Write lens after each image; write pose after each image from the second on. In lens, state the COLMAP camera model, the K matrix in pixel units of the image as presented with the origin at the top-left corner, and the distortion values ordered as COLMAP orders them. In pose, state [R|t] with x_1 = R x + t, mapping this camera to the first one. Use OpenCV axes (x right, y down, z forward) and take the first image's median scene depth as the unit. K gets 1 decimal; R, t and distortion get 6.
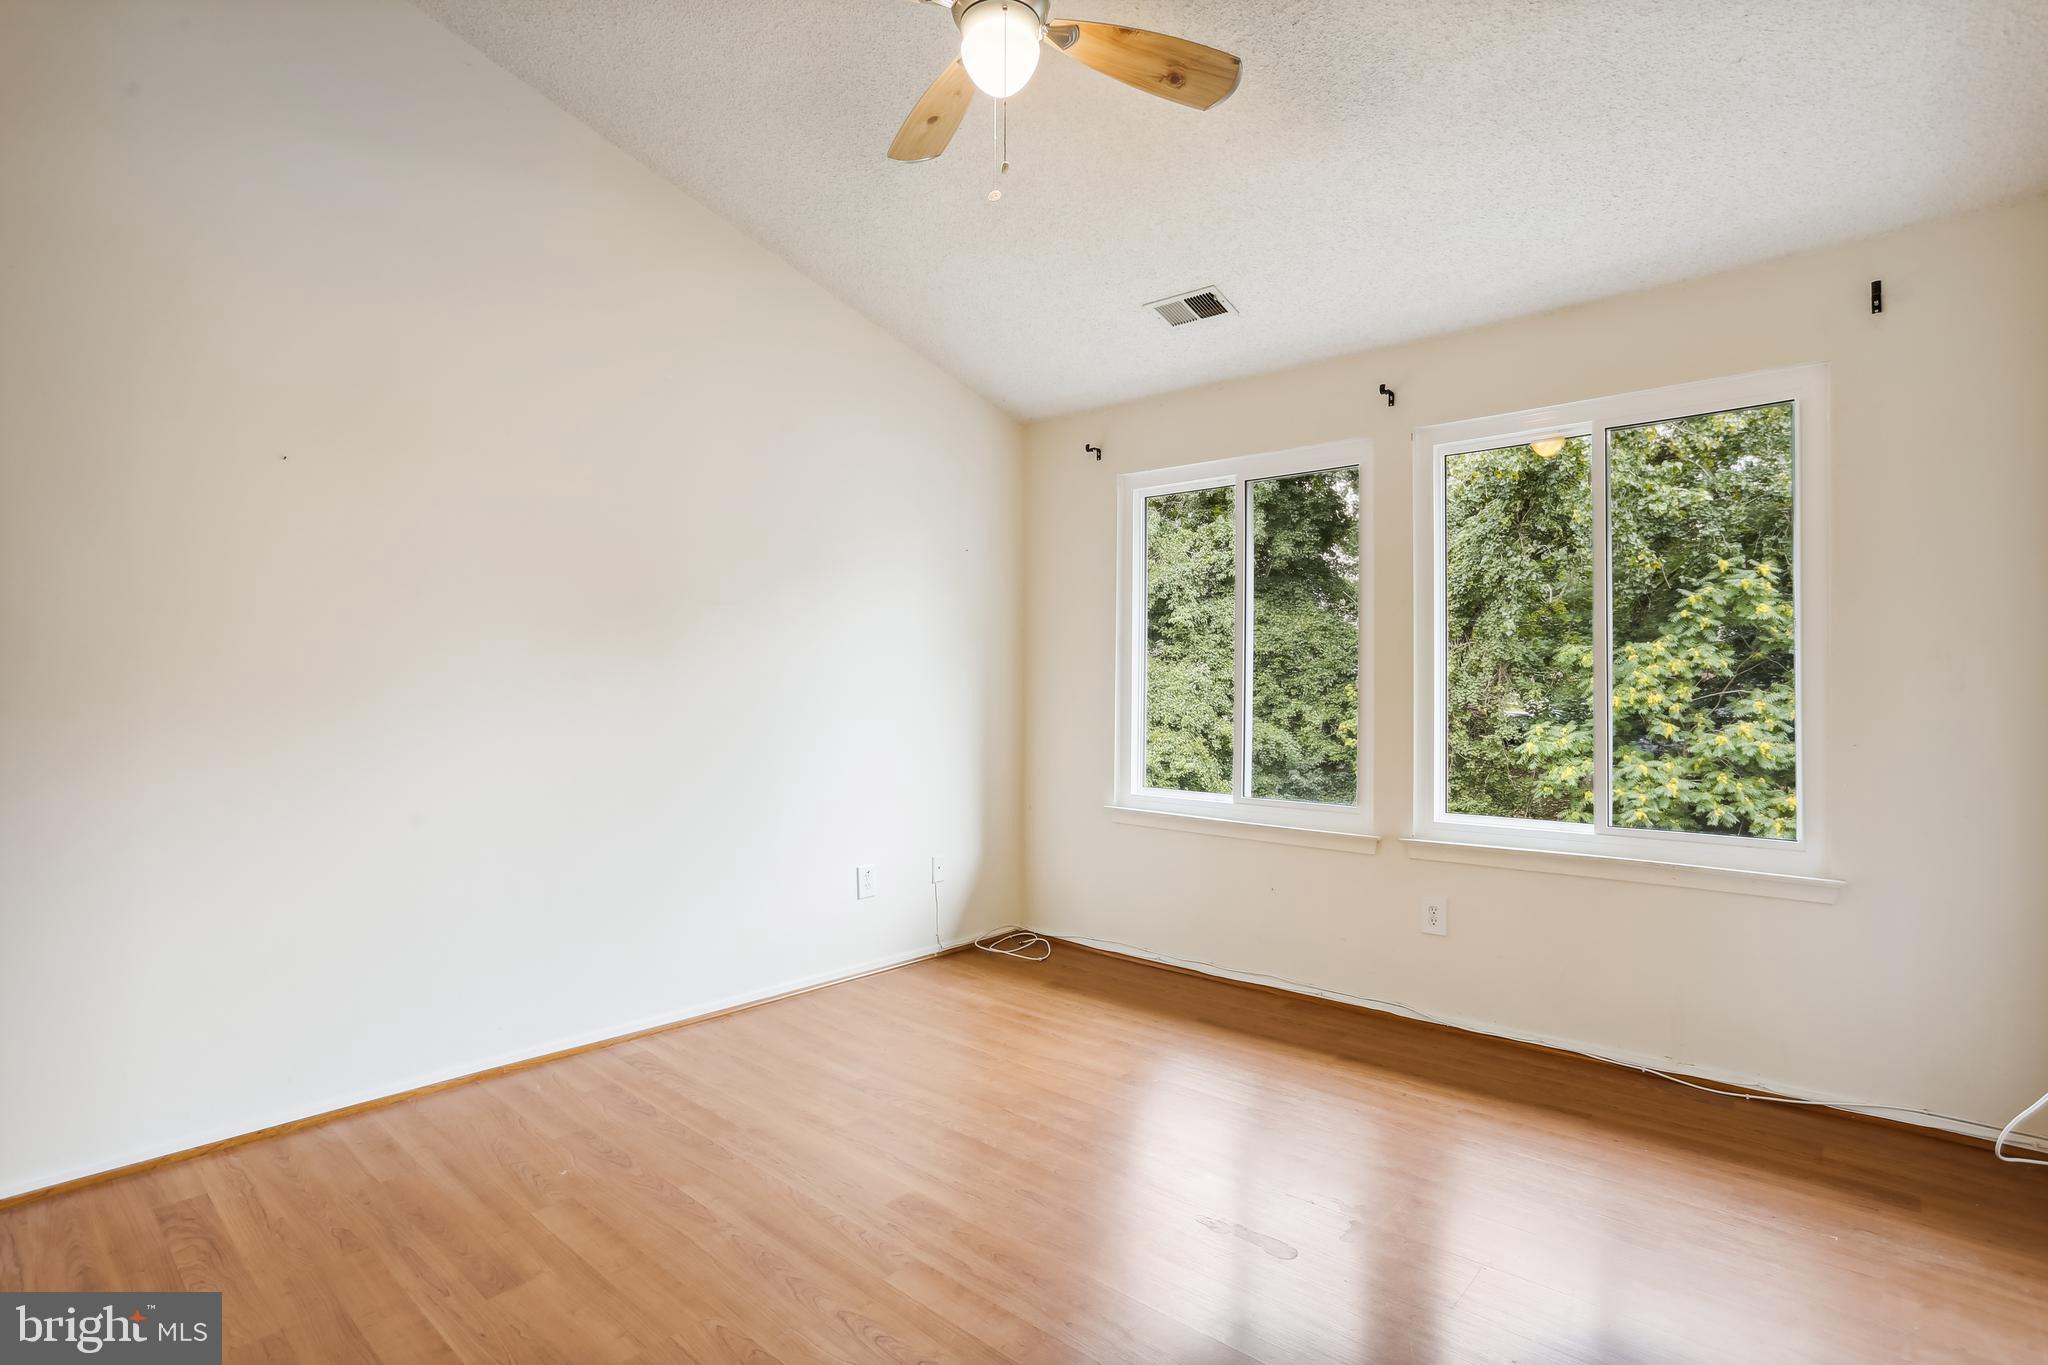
lens RADIAL K [[1001.0, 0, 1020.3], [0, 1001.0, 680.2], [0, 0, 1]] dist [-0.056344, 0.024917]
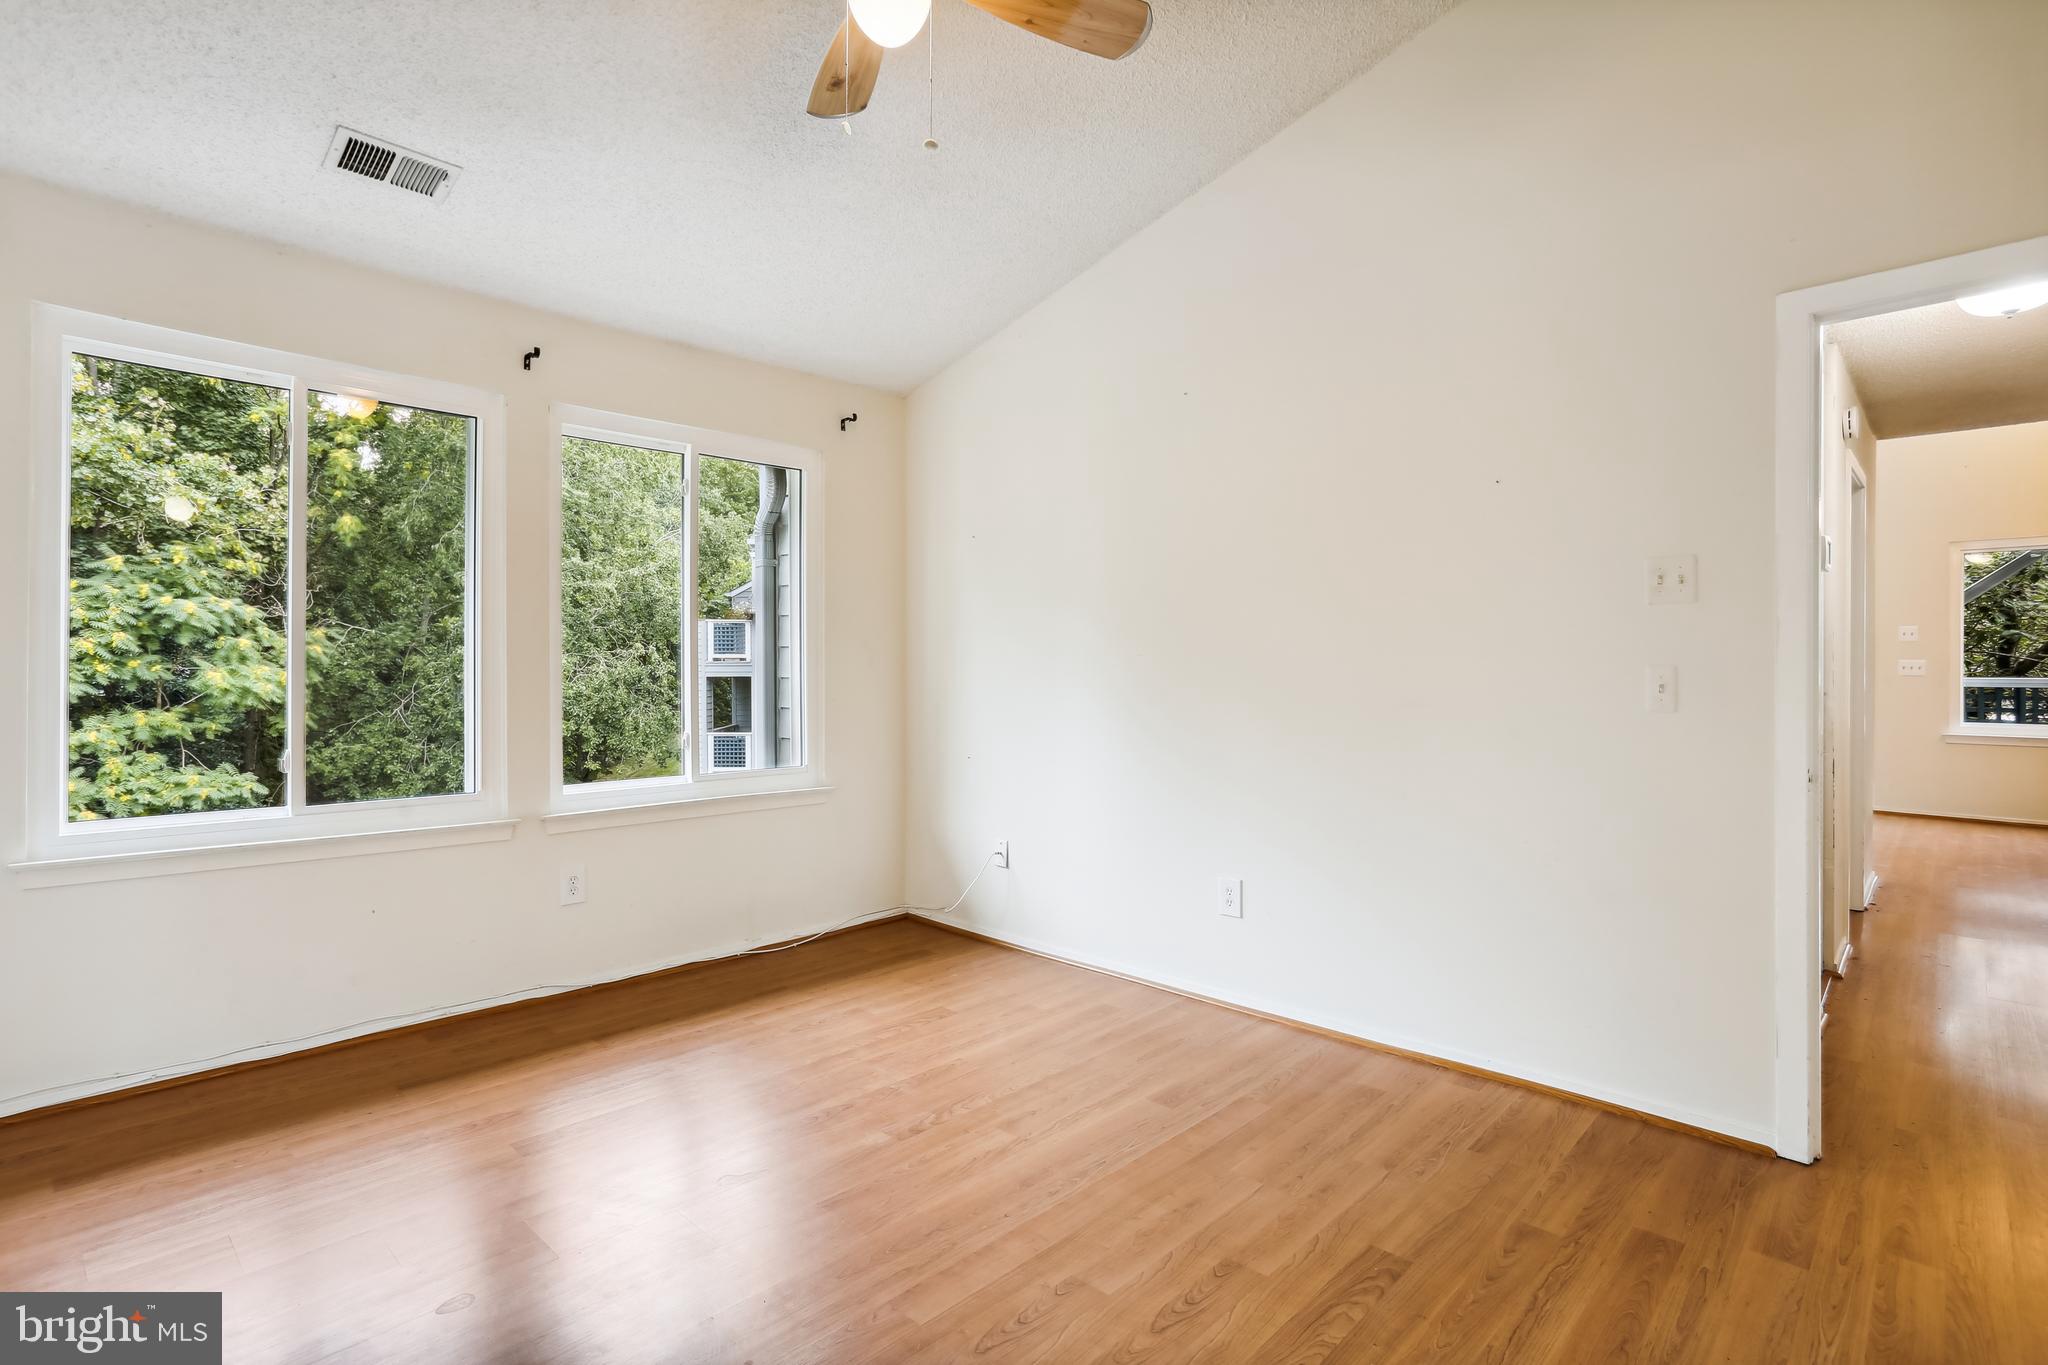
lens RADIAL K [[1001.0, 0, 1020.3], [0, 1001.0, 680.2], [0, 0, 1]] dist [-0.056344, 0.024917]
pose [[0.026238, -0.019492, 0.999466, -0.653983], [-0.011859, 0.999733, 0.019808, -0.000825], [-0.999585, -0.012372, 0.026000, 0.568855]]
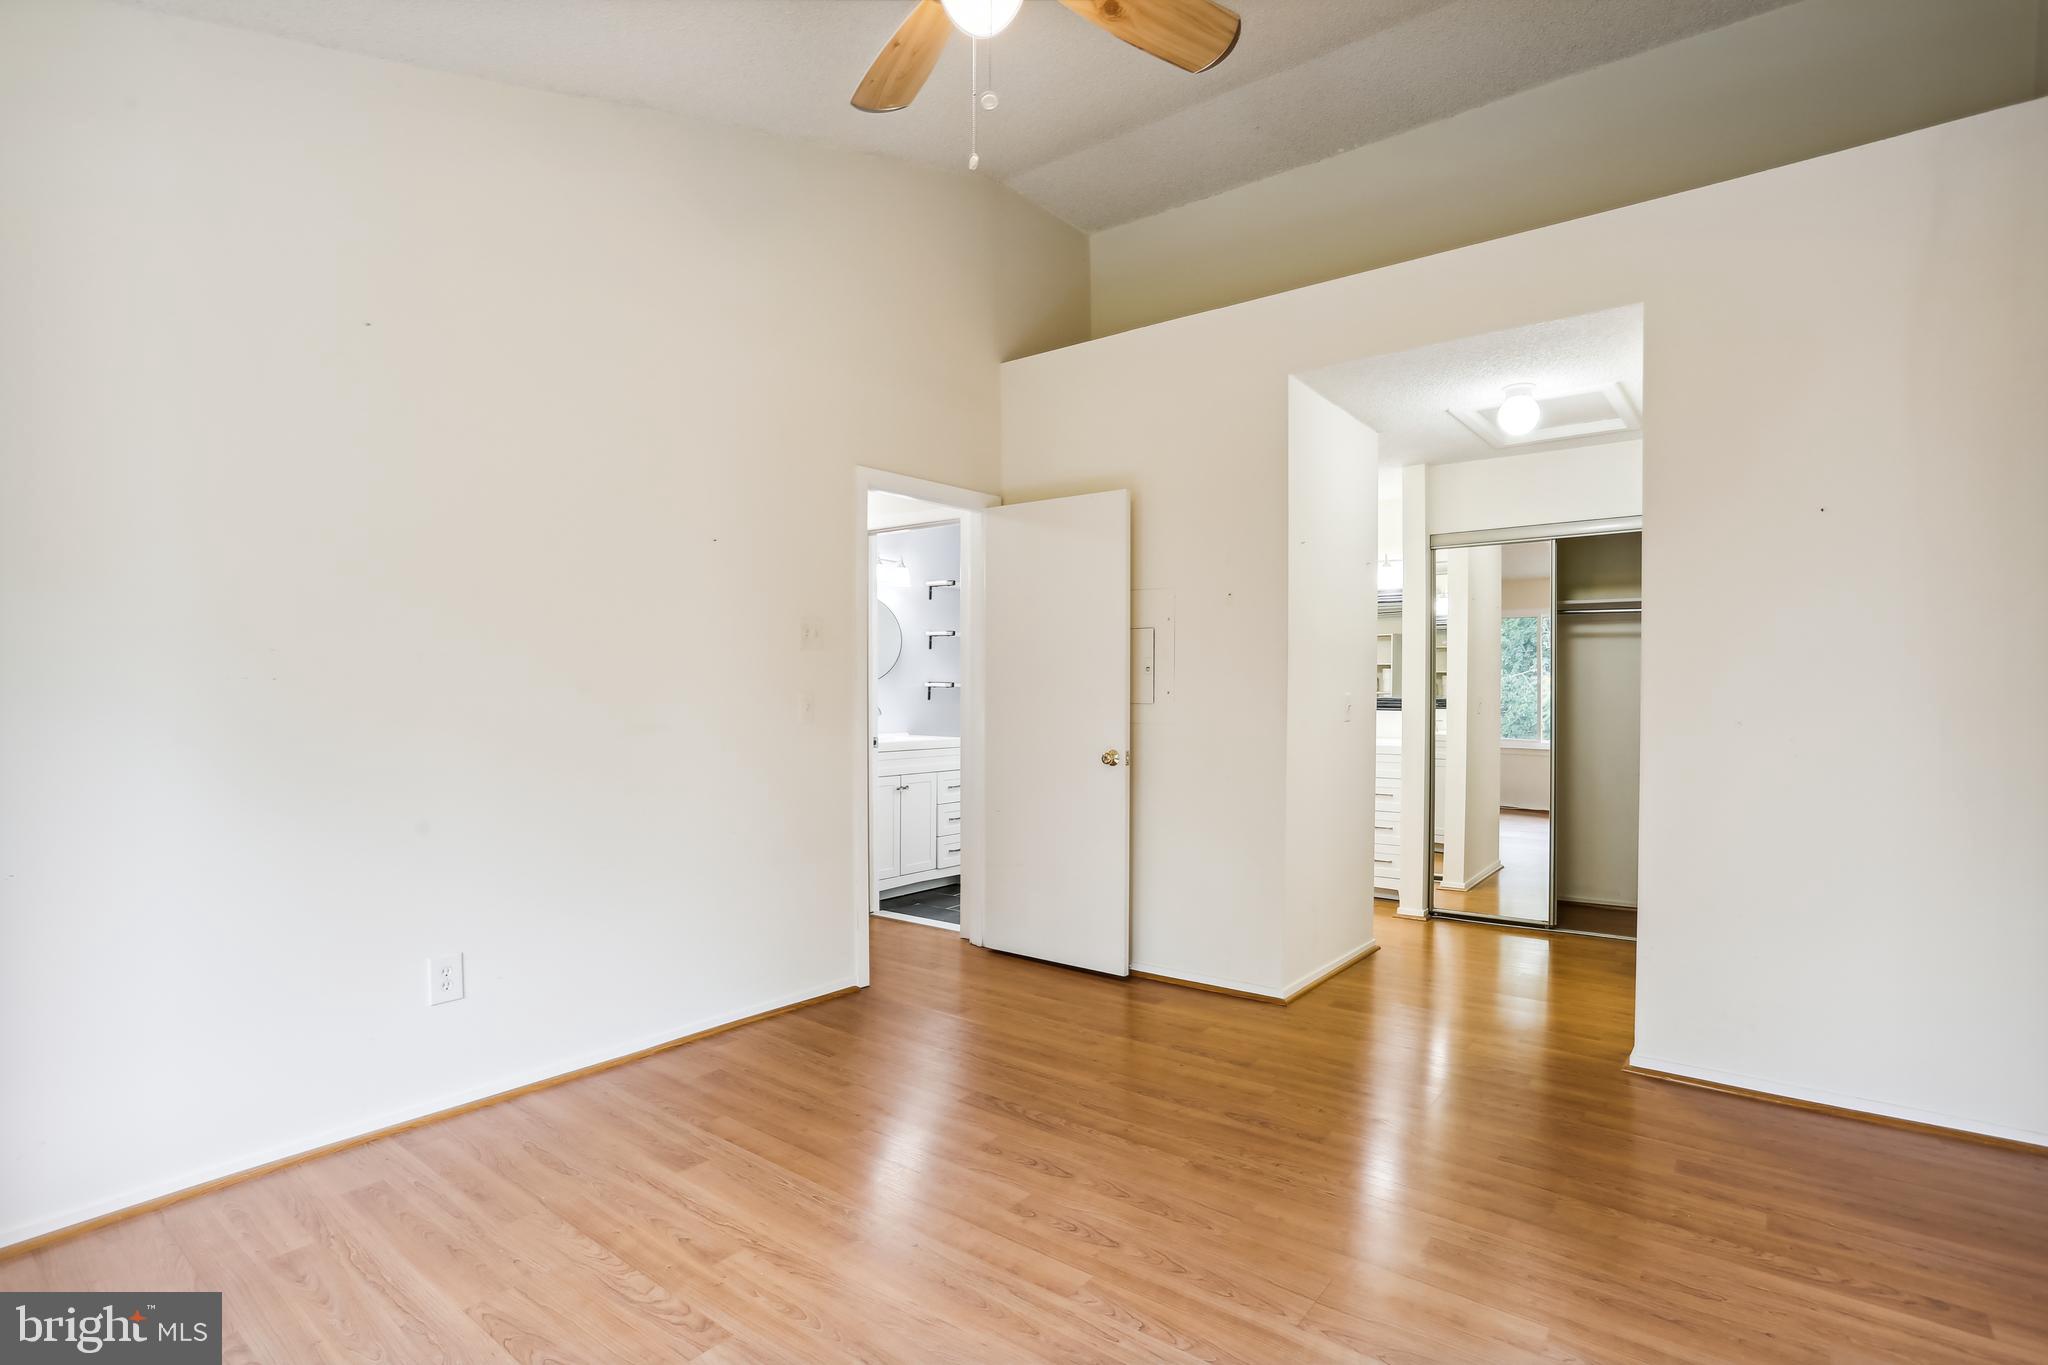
lens RADIAL K [[1001.0, 0, 1020.3], [0, 1001.0, 680.2], [0, 0, 1]] dist [-0.056344, 0.024917]
pose [[-0.997141, -0.003560, -0.075483, 0.009466], [-0.002259, 0.999847, -0.017319, 0.006090], [0.075533, -0.017098, -0.996997, 1.287581]]
